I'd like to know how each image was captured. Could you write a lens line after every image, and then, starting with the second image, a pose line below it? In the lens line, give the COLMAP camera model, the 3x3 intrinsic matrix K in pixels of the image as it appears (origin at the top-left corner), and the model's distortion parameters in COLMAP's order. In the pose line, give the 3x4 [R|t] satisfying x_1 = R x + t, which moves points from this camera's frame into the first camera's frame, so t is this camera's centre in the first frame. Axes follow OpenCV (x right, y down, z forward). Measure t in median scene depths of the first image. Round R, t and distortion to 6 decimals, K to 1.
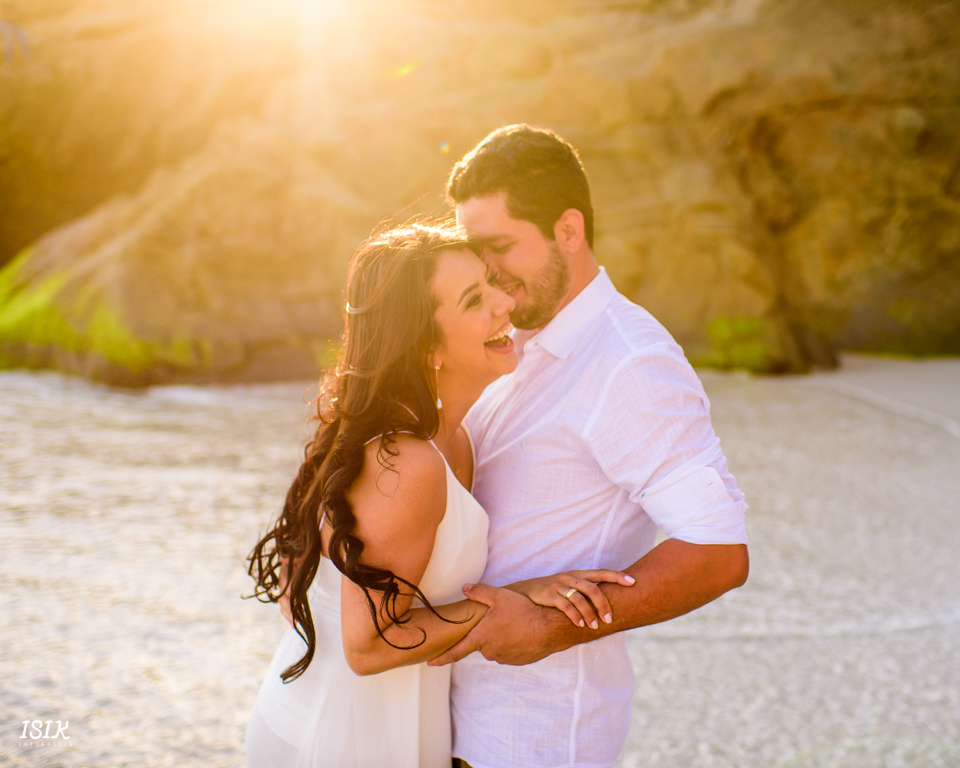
lens RADIAL K [[1192.4, 0, 483.7], [0, 1192.4, 382.6], [0, 0, 1]] dist [-0.099185, 0.000000]
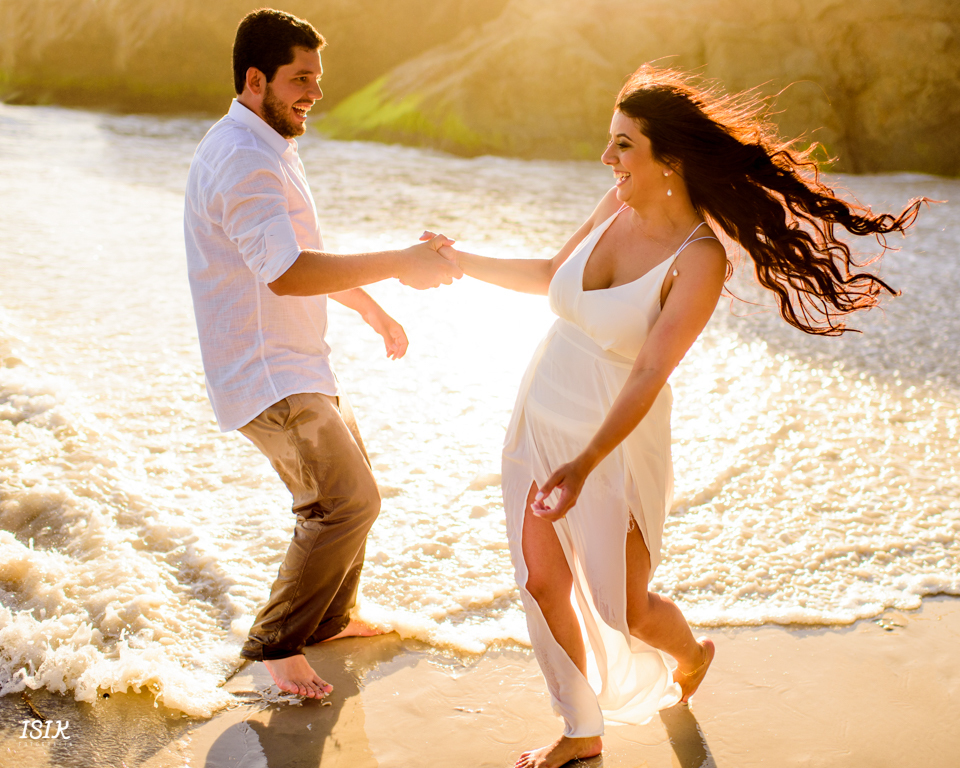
lens RADIAL K [[1192.4, 0, 481.0], [0, 1192.4, 383.3], [0, 0, 1]] dist [-0.099185, 0.000000]
pose [[0.976406, 0.104877, -0.188766, 0.094056], [-0.078949, 0.986999, 0.140000, 0.082975], [0.200995, -0.121794, 0.971991, -0.758482]]
